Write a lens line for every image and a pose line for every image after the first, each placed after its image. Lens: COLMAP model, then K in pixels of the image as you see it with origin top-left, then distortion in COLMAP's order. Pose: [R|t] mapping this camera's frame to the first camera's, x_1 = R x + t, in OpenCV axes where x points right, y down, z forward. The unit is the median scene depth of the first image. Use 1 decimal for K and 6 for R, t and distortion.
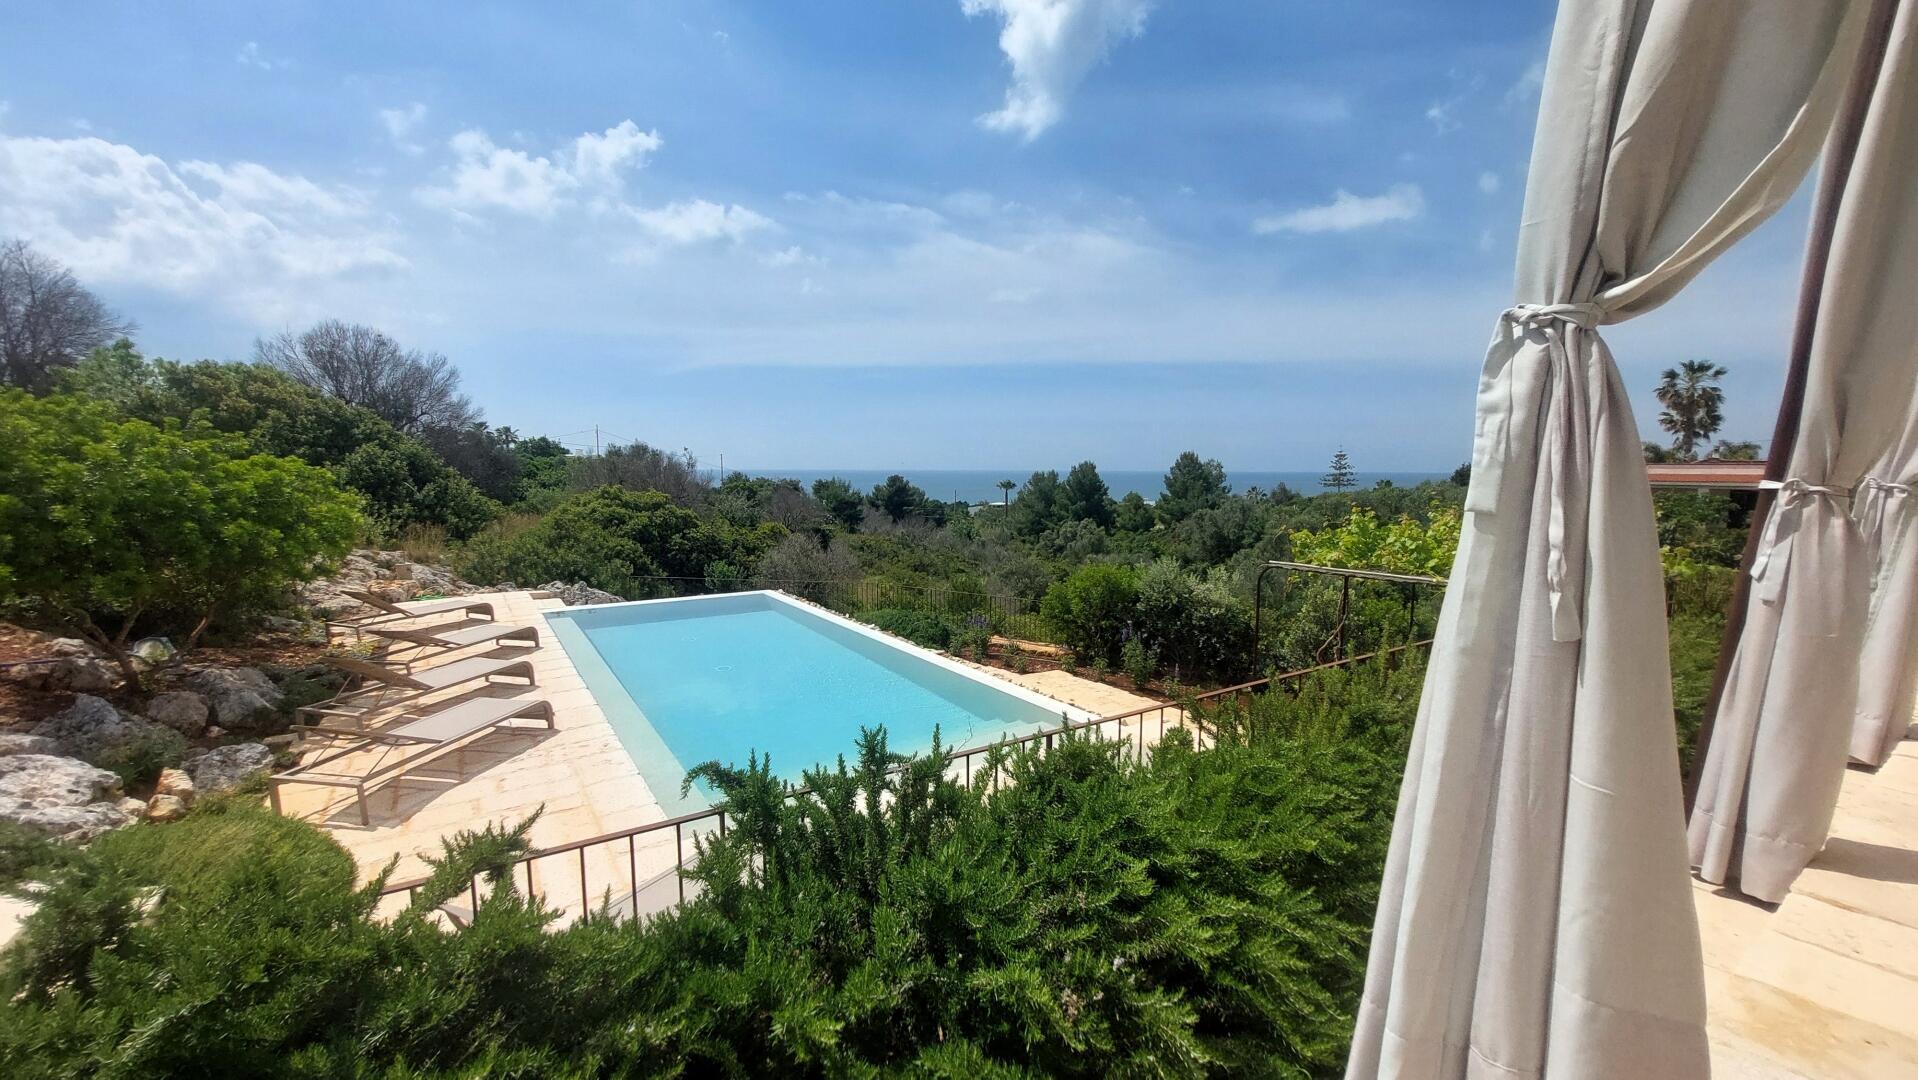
lens RADIAL K [[763.7, 0, 959.0], [0, 763.7, 540.0], [0, 0, 1]] dist [-0.018599, 0.000190]
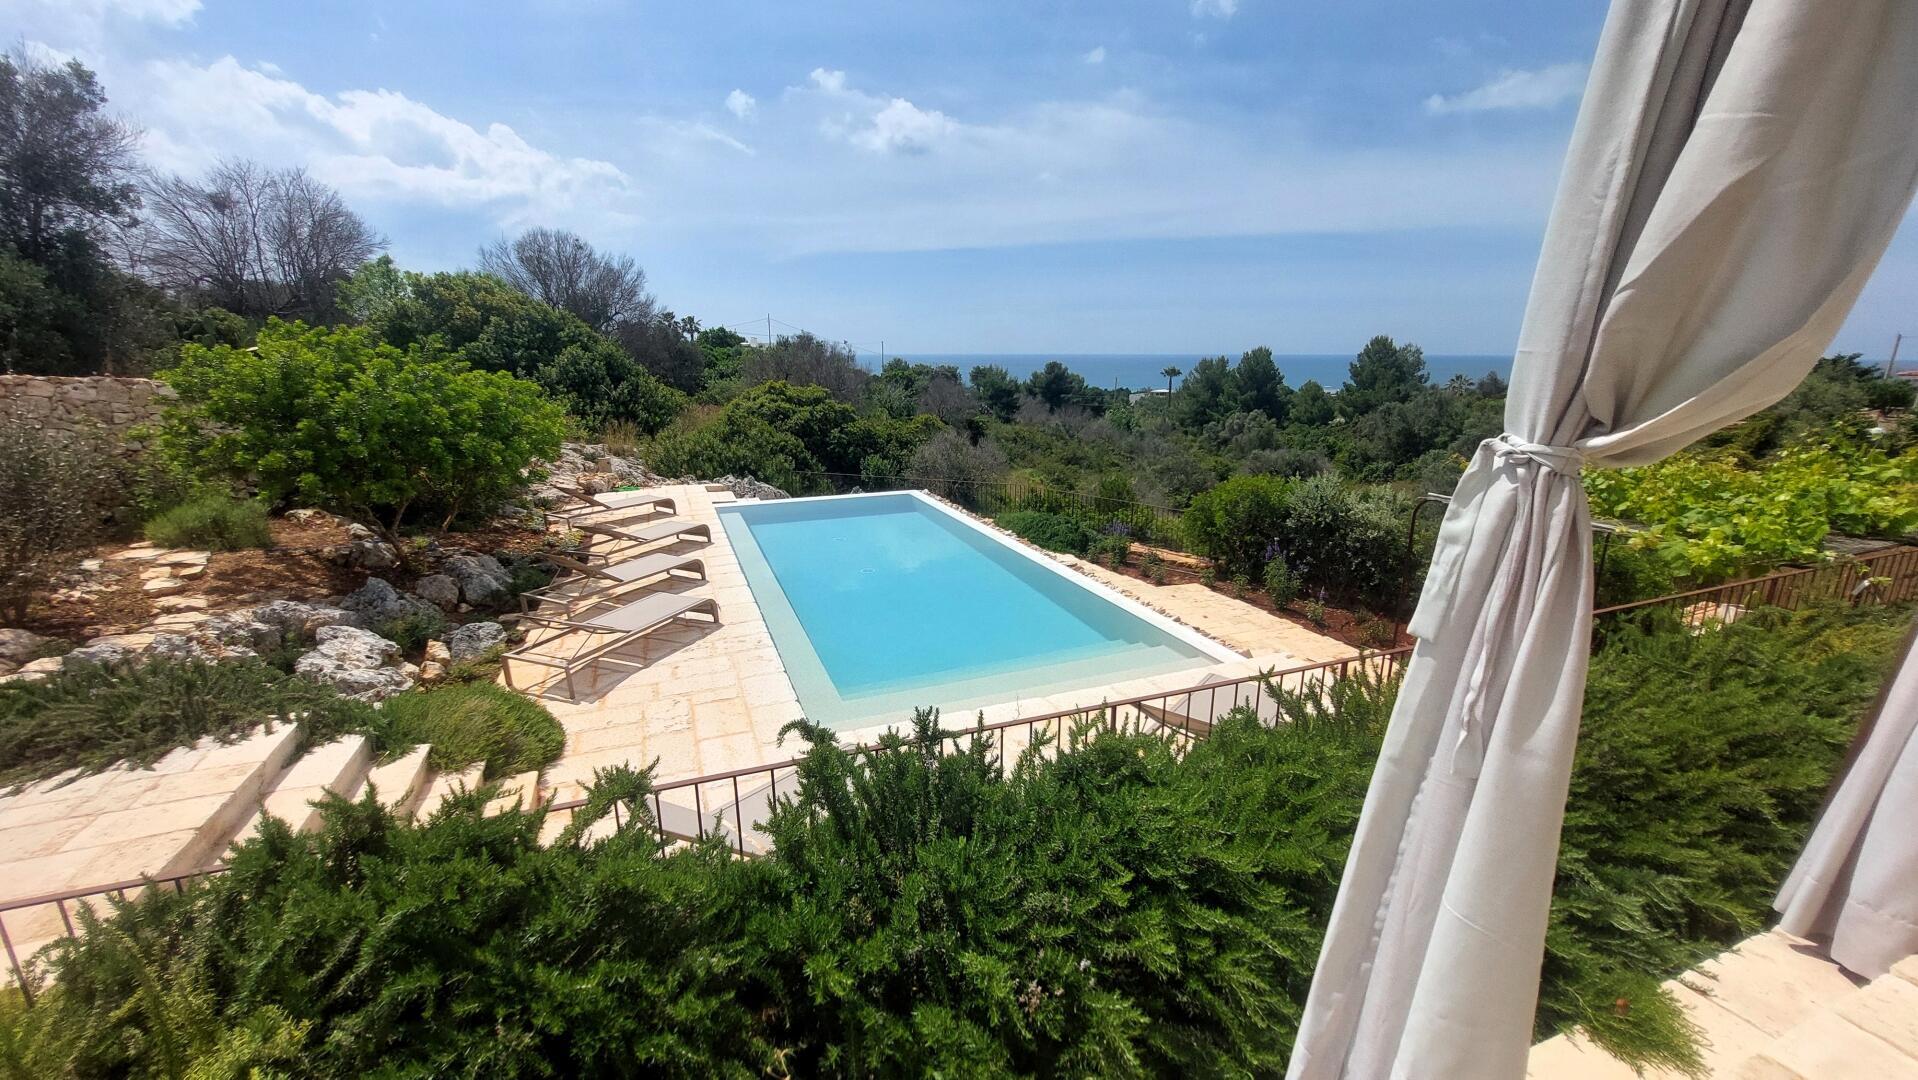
lens RADIAL K [[761.1, 0, 954.4], [0, 761.1, 536.1], [0, 0, 1]] dist [-0.015718, -0.000538]
pose [[0.977258, 0.046074, -0.206986, 0.013061], [-0.015543, 0.989048, 0.146772, -0.015601], [0.211482, -0.140217, 0.967272, -0.004906]]
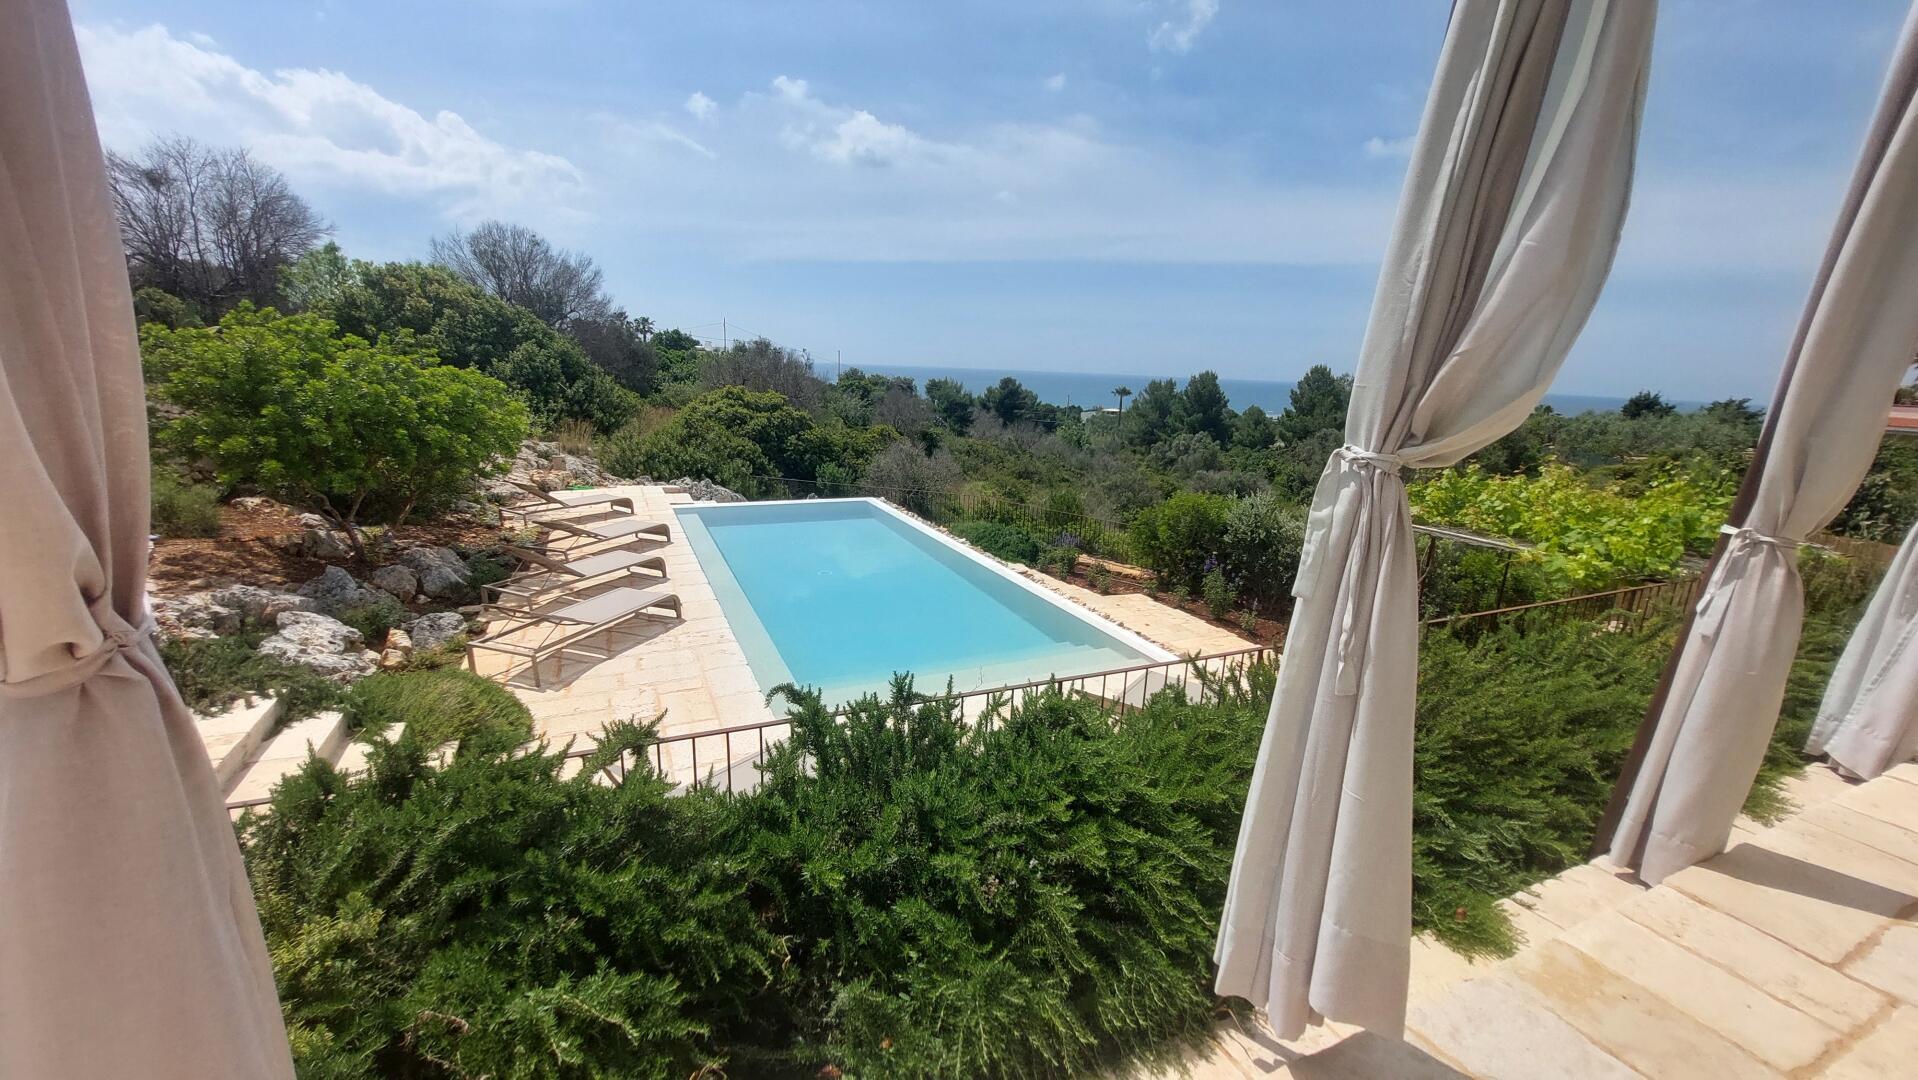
lens RADIAL K [[761.1, 0, 954.4], [0, 761.1, 536.1], [0, 0, 1]] dist [-0.015718, -0.000538]
pose [[0.987212, 0.068466, -0.143964, 0.013167], [-0.049907, 0.990416, 0.128788, -0.014330], [0.151401, -0.119956, 0.981167, -0.022068]]
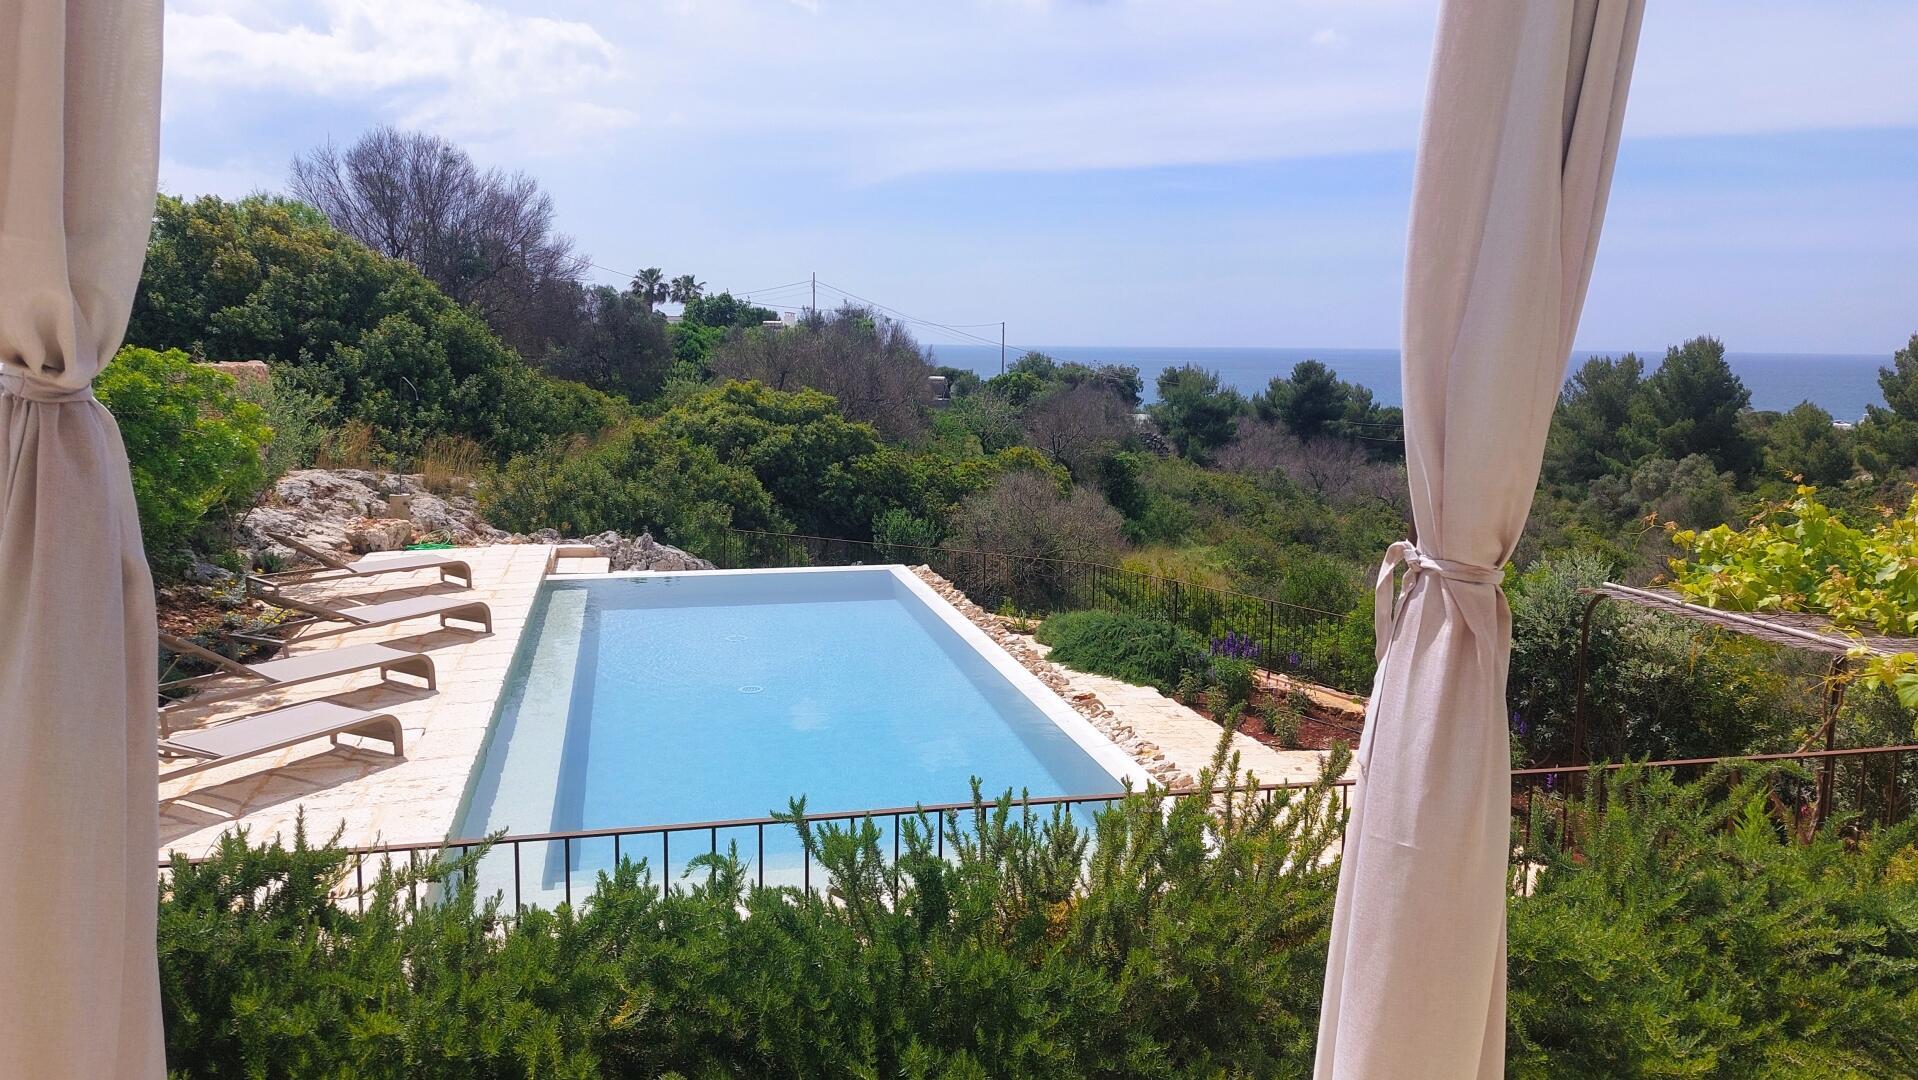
lens RADIAL K [[1360.4, 0, 986.5], [0, 1360.4, 508.4], [0, 0, 1]] dist [0.098313, -0.109803]
pose [[0.940341, 0.050506, -0.336464, 0.108499], [-0.041507, 0.998563, 0.033890, -0.011862], [0.337692, -0.017902, 0.941086, -0.001129]]
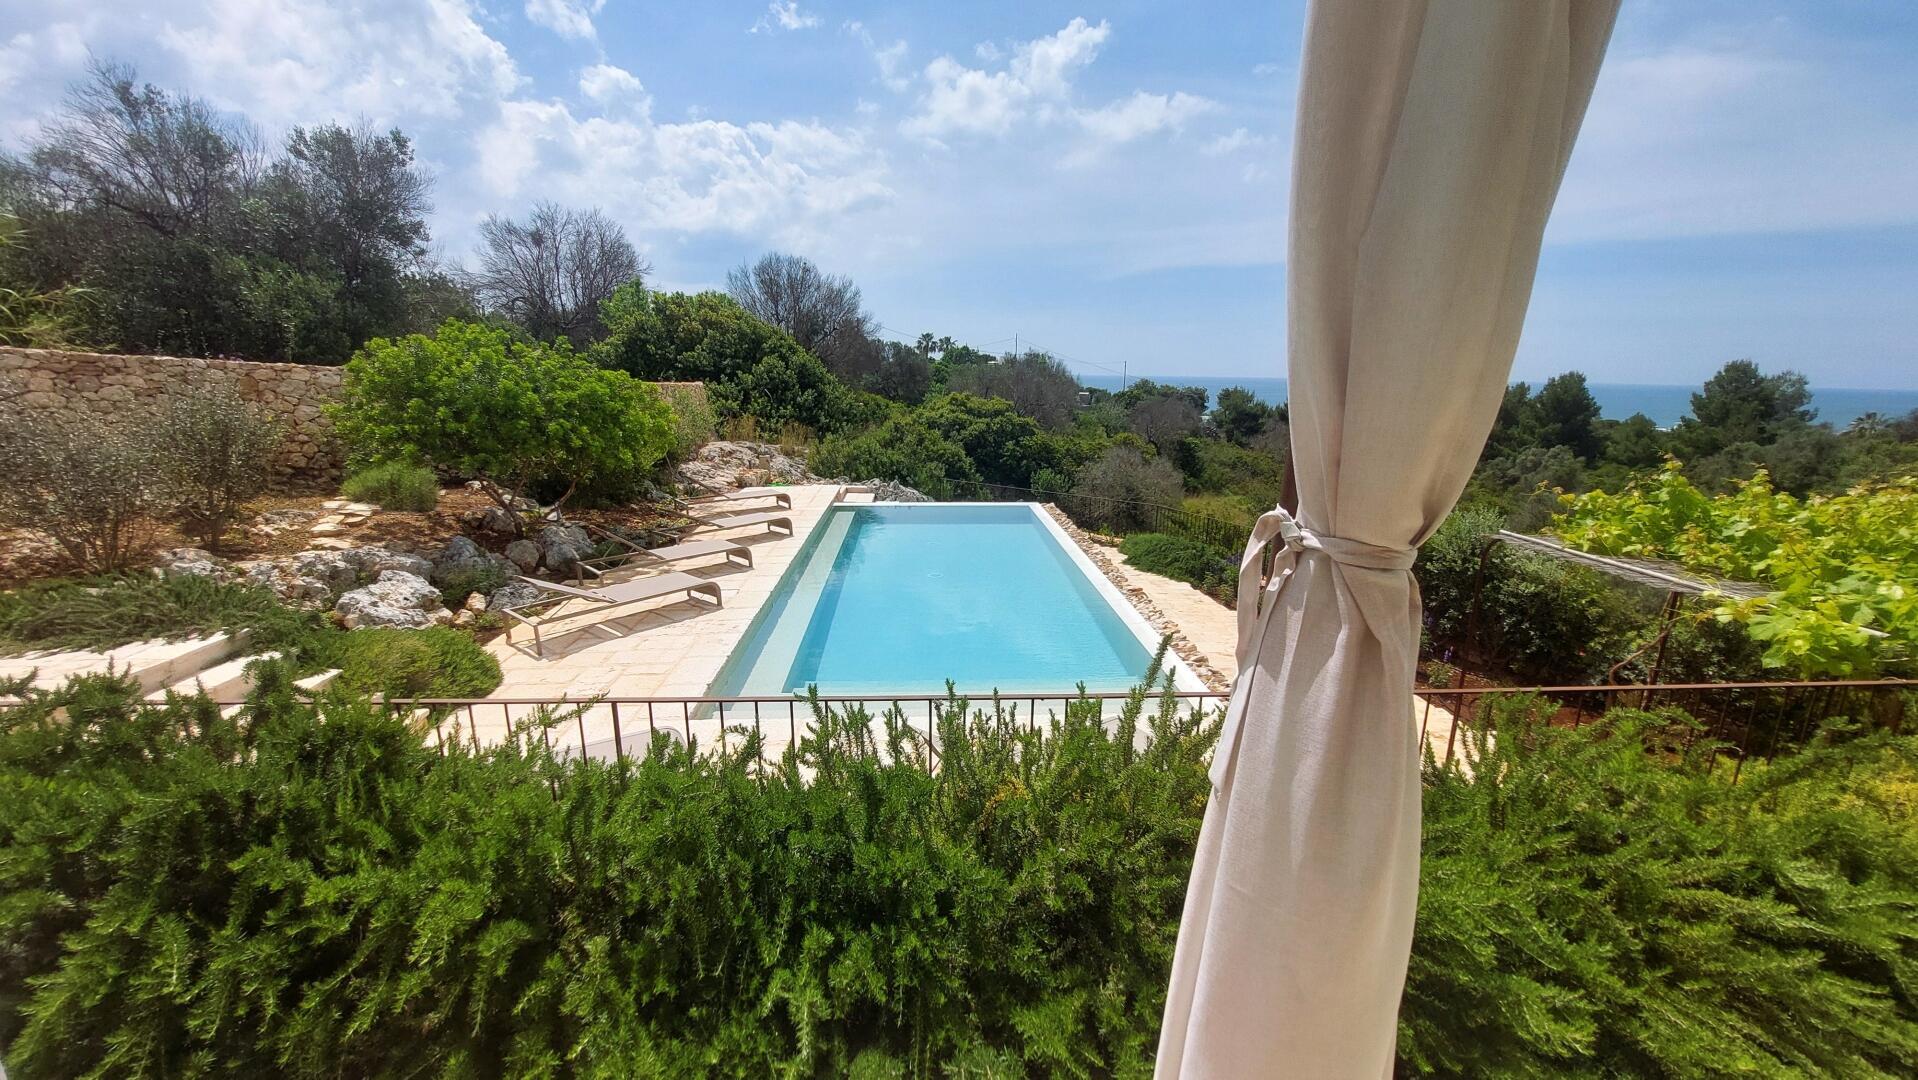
lens RADIAL K [[754.5, 0, 971.8], [0, 754.5, 556.0], [0, 0, 1]] dist [-0.016499, -0.006275]
pose [[0.859660, 0.124625, -0.495432, 0.109985], [-0.052742, 0.986257, 0.156576, -0.010101], [0.508136, -0.108472, 0.854419, 0.054853]]
